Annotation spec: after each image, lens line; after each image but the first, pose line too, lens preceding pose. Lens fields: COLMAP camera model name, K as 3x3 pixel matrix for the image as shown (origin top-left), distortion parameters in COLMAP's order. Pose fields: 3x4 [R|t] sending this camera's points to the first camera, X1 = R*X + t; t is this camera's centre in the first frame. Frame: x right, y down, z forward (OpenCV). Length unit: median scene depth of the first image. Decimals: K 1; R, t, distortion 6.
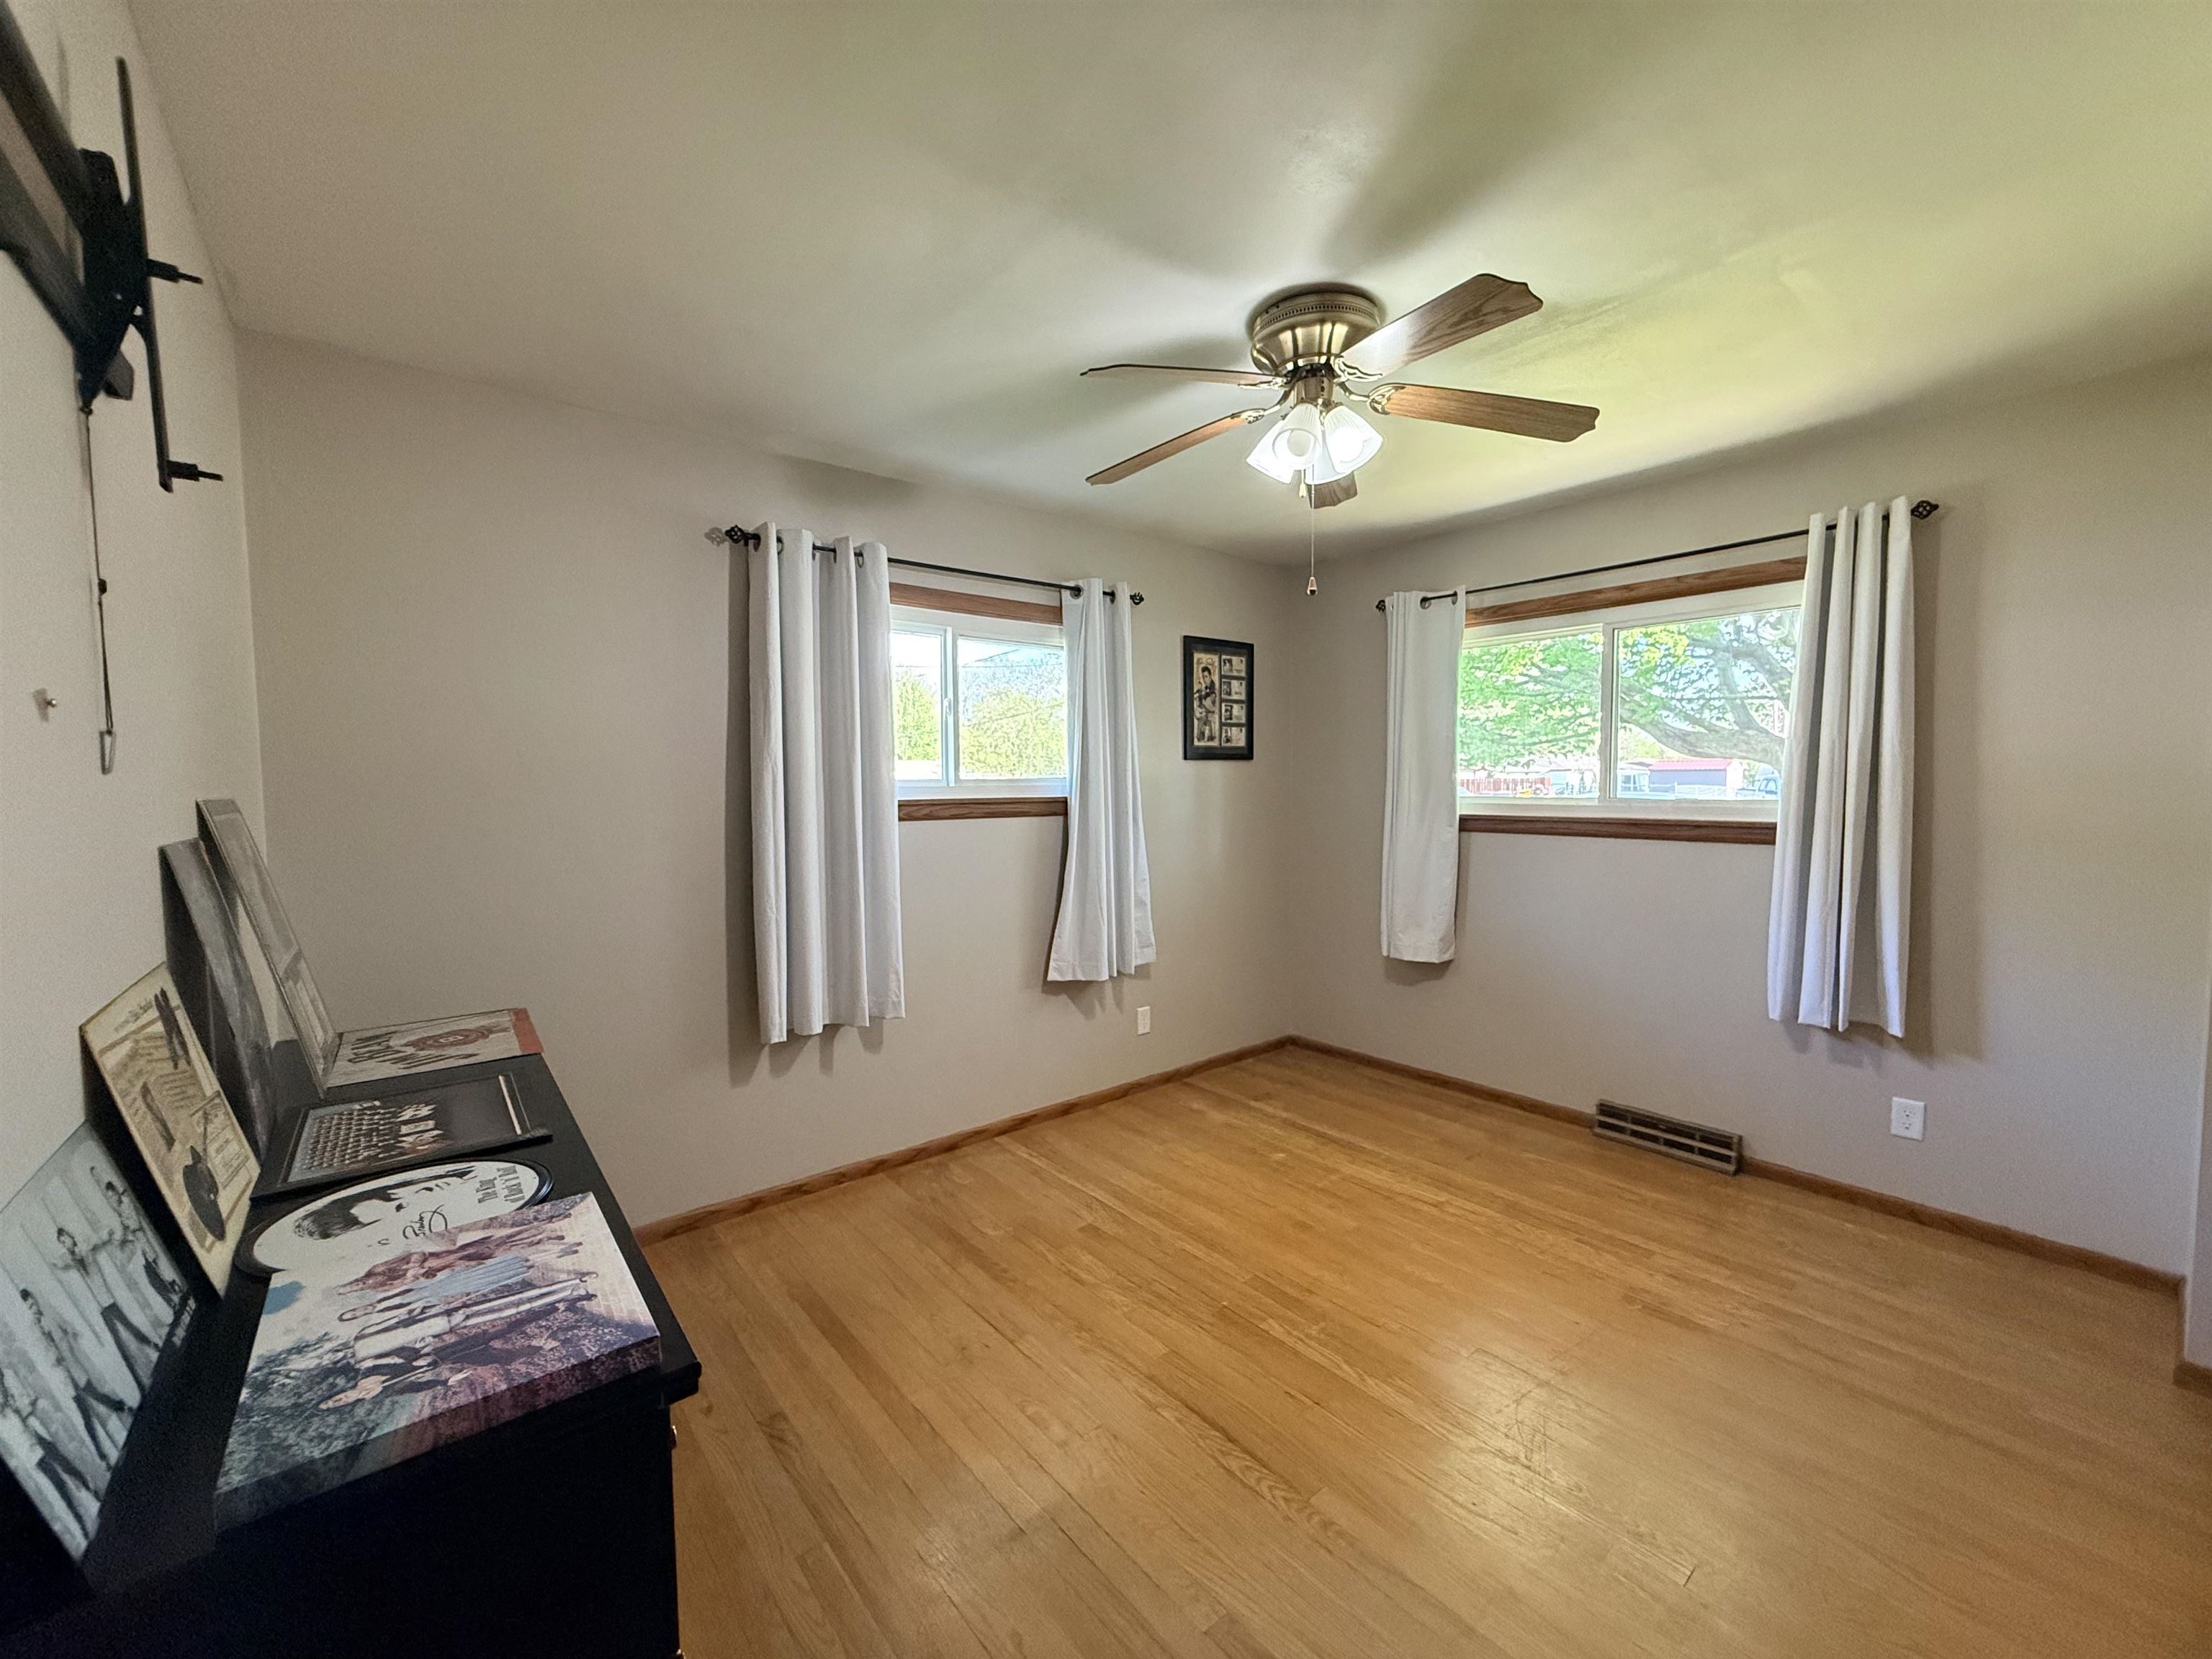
lens RADIAL K [[878.2, 0, 1106.0], [0, 878.2, 829.5], [0, 0, 1]] dist [0.000620, 0.000025]
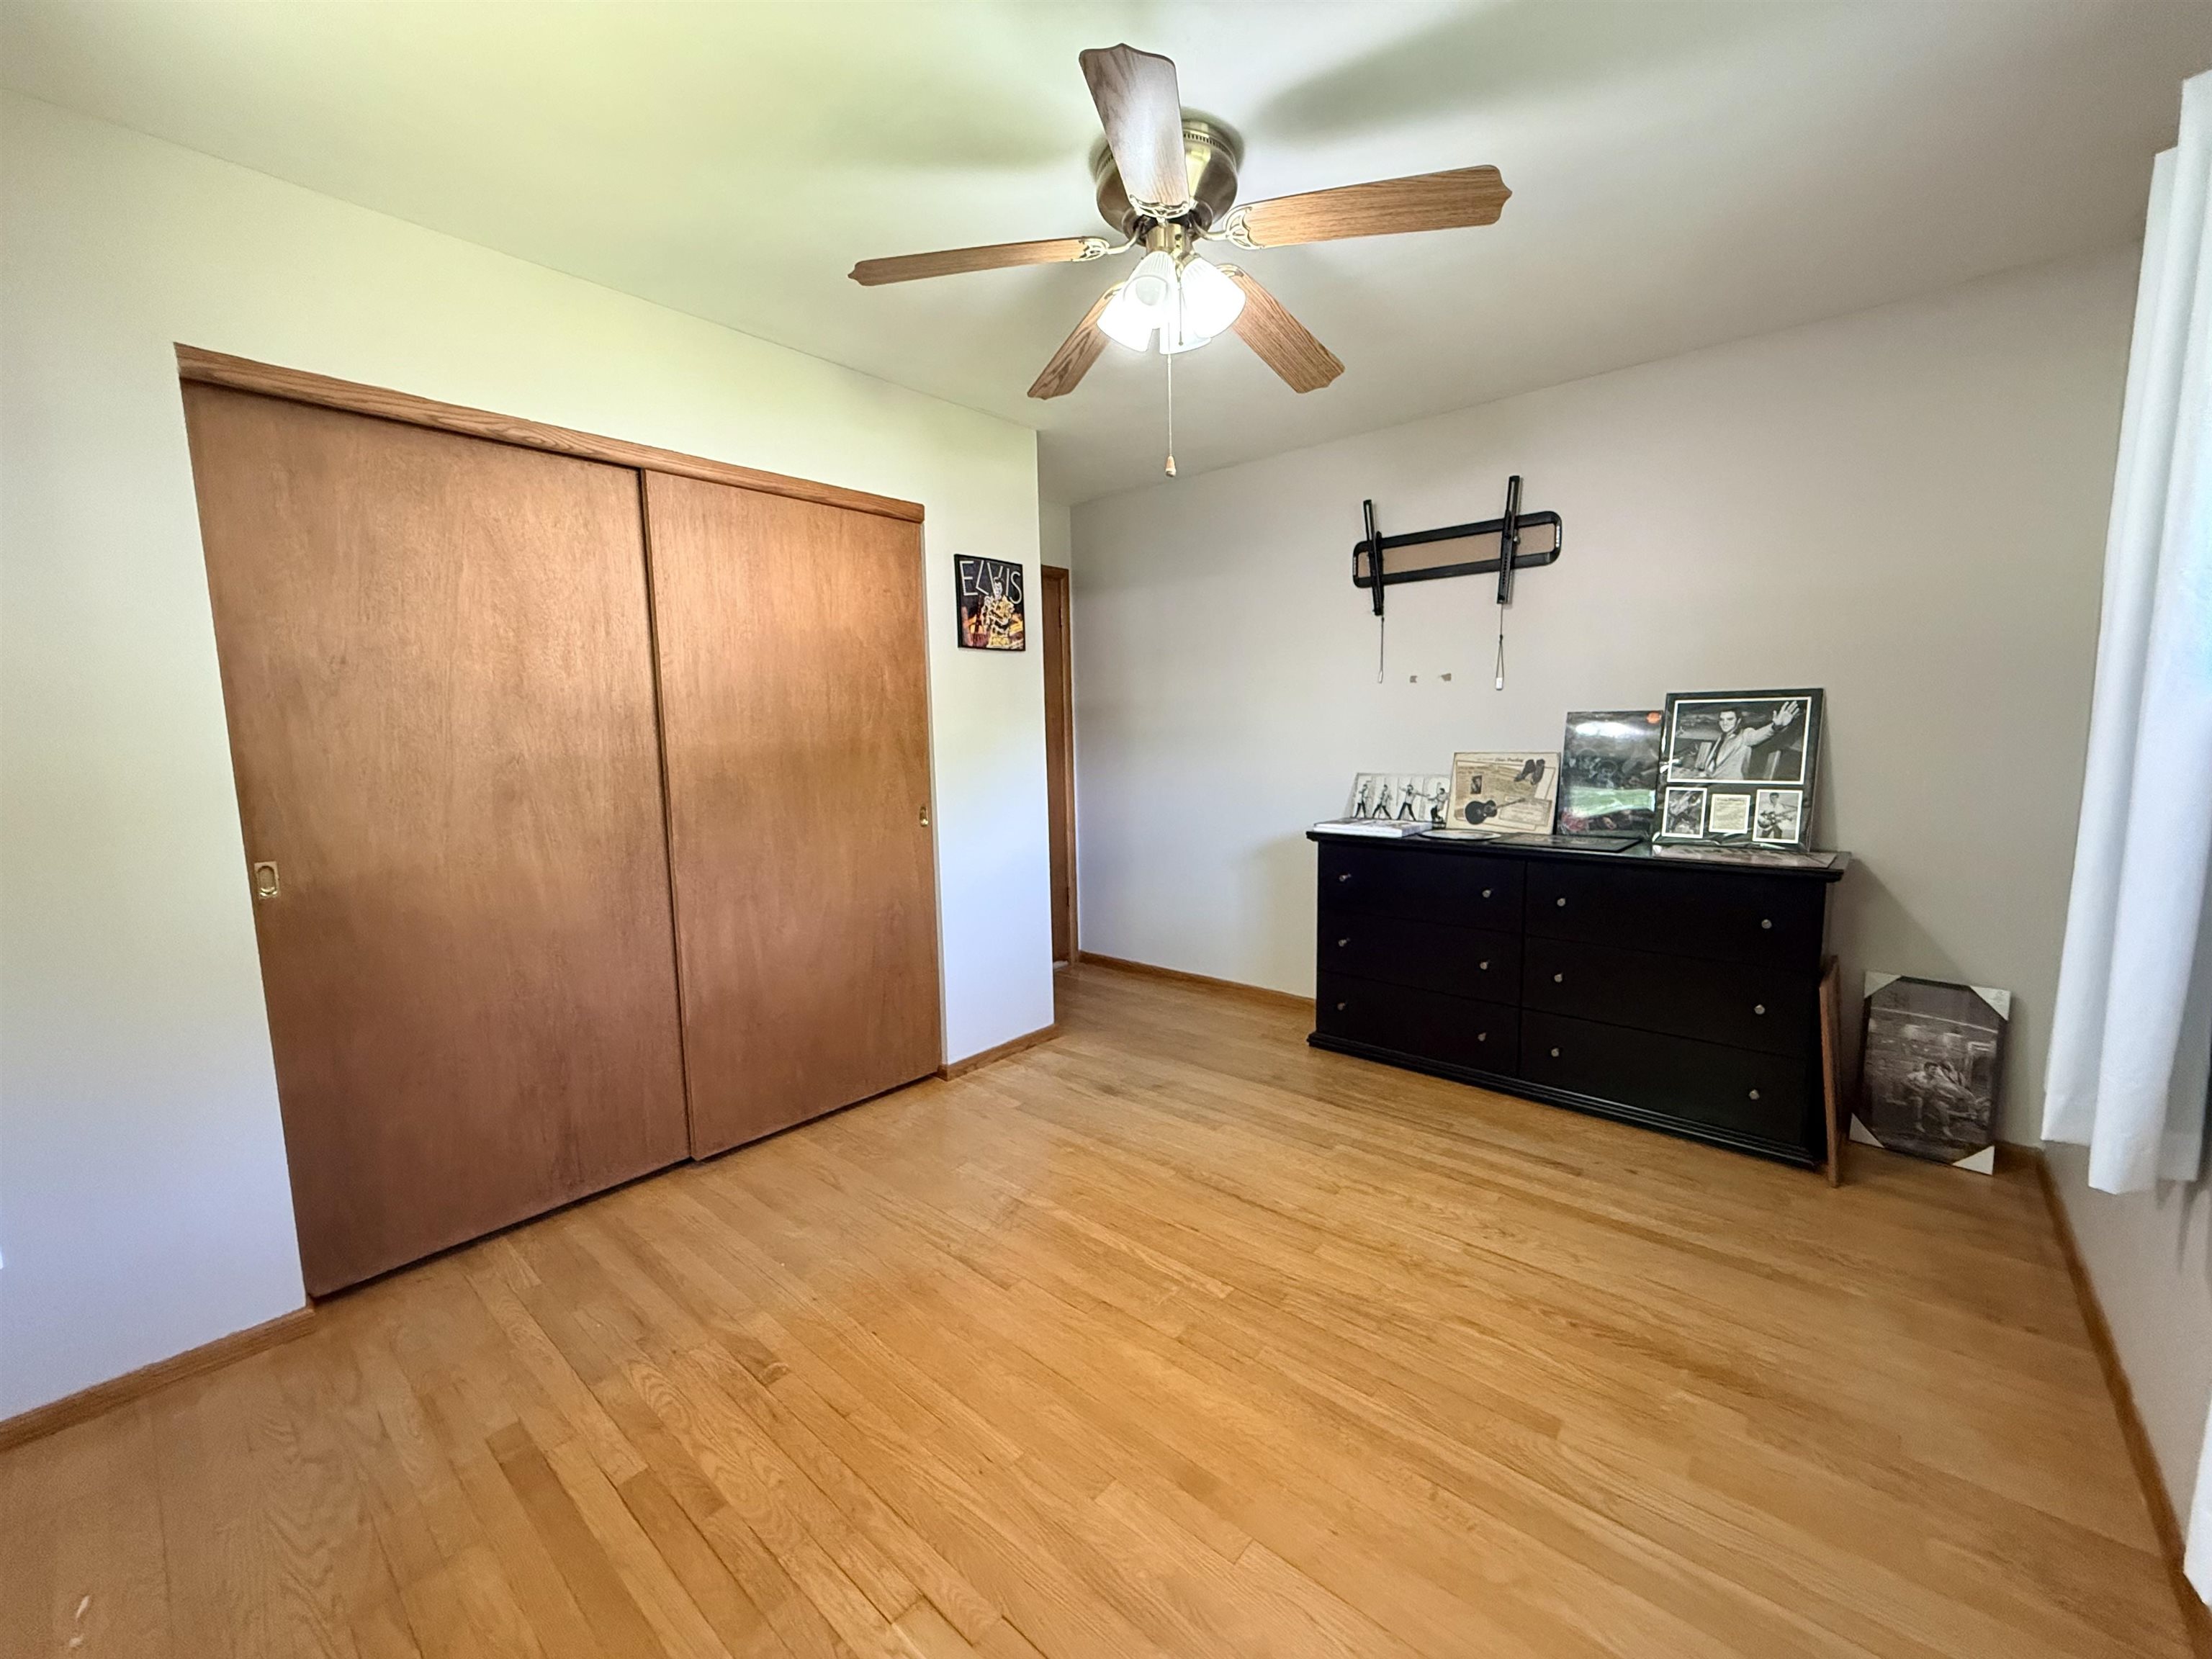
lens RADIAL K [[878.2, 0, 1106.0], [0, 878.2, 829.5], [0, 0, 1]] dist [0.000620, 0.000025]
pose [[-0.986681, 0.050883, -0.154505, 0.416554], [0.025021, 0.985989, 0.164925, -0.056830], [0.160732, 0.158862, -0.974129, 1.771742]]
